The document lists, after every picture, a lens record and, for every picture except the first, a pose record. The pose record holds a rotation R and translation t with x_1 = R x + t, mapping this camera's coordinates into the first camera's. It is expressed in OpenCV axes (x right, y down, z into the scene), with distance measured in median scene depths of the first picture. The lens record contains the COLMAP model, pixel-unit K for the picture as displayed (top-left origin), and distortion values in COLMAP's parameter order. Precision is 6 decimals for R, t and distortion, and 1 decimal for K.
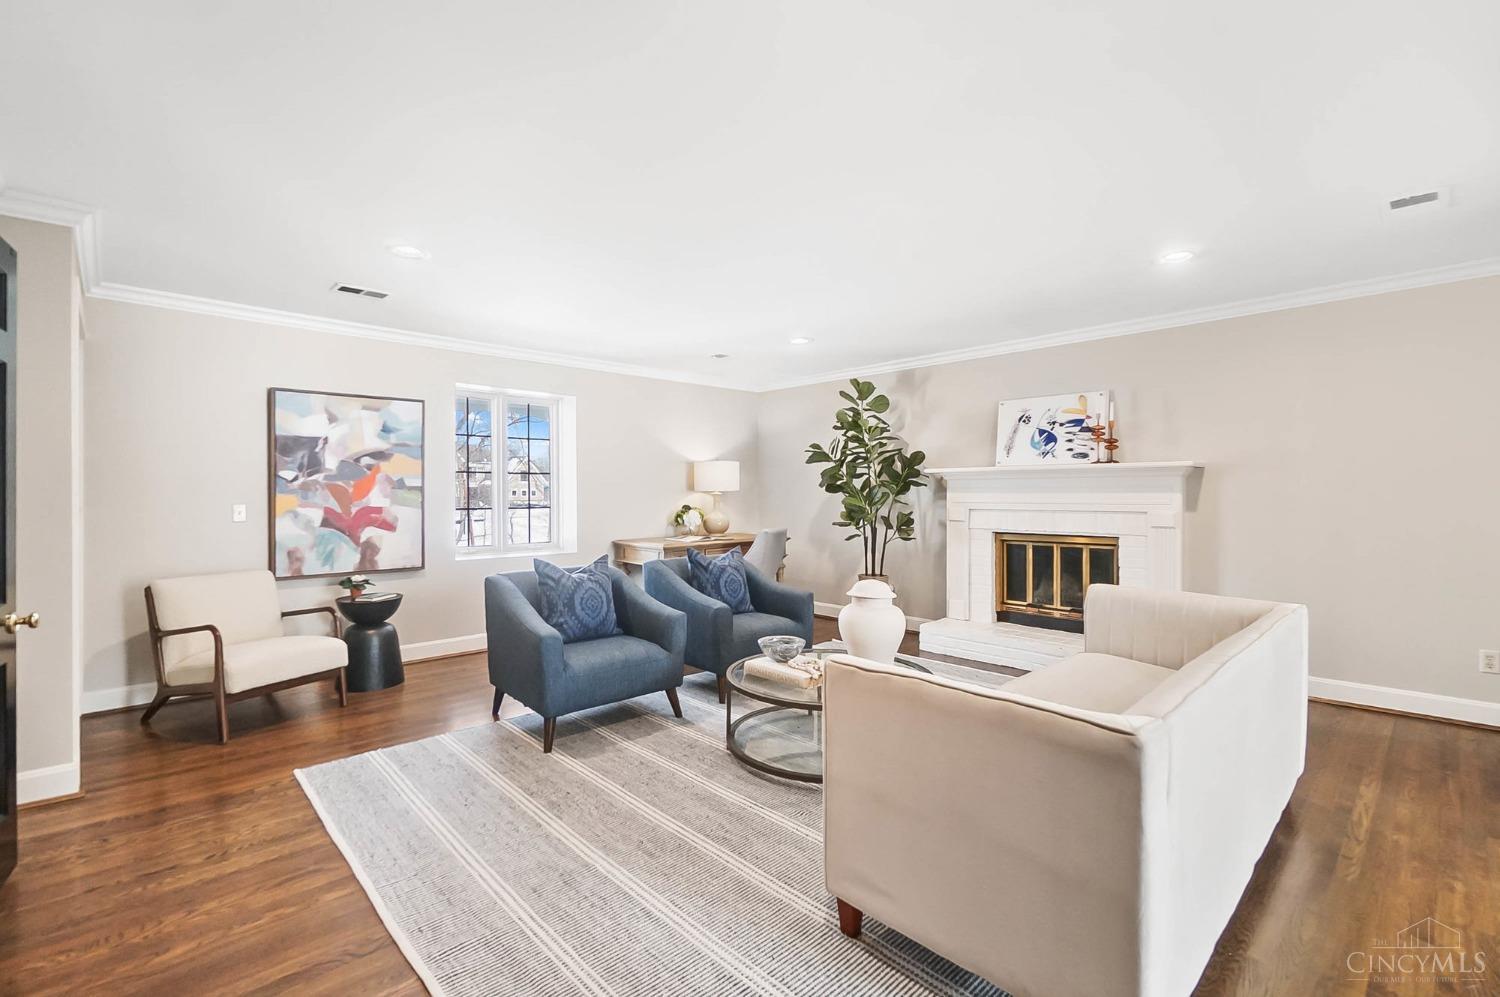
lens RADIAL K [[654.7, 0, 695.2], [0, 654.7, 496.4], [0, 0, 1]] dist [-0.001263, -0.000319]
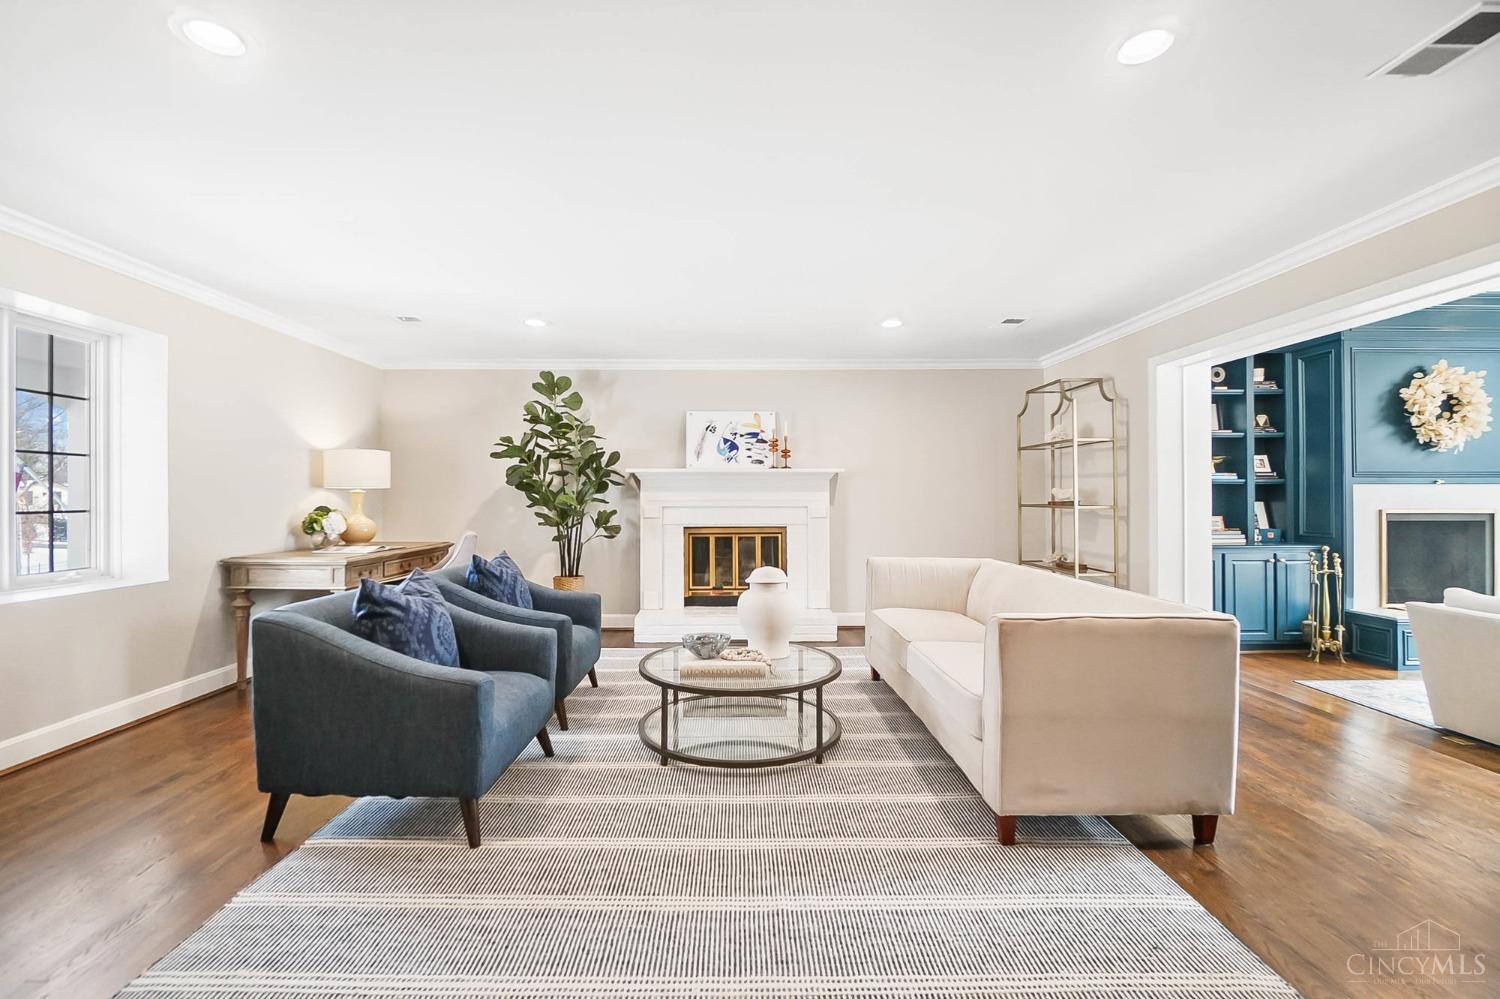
lens RADIAL K [[654.7, 0, 743.2], [0, 654.7, 498.9], [0, 0, 1]] dist [-0.001263, -0.000319]
pose [[0.666967, 0.001775, 0.745085, -0.330666], [0.001765, 0.999991, -0.003963, 0.011746], [-0.745085, 0.003959, 0.666957, 0.185041]]
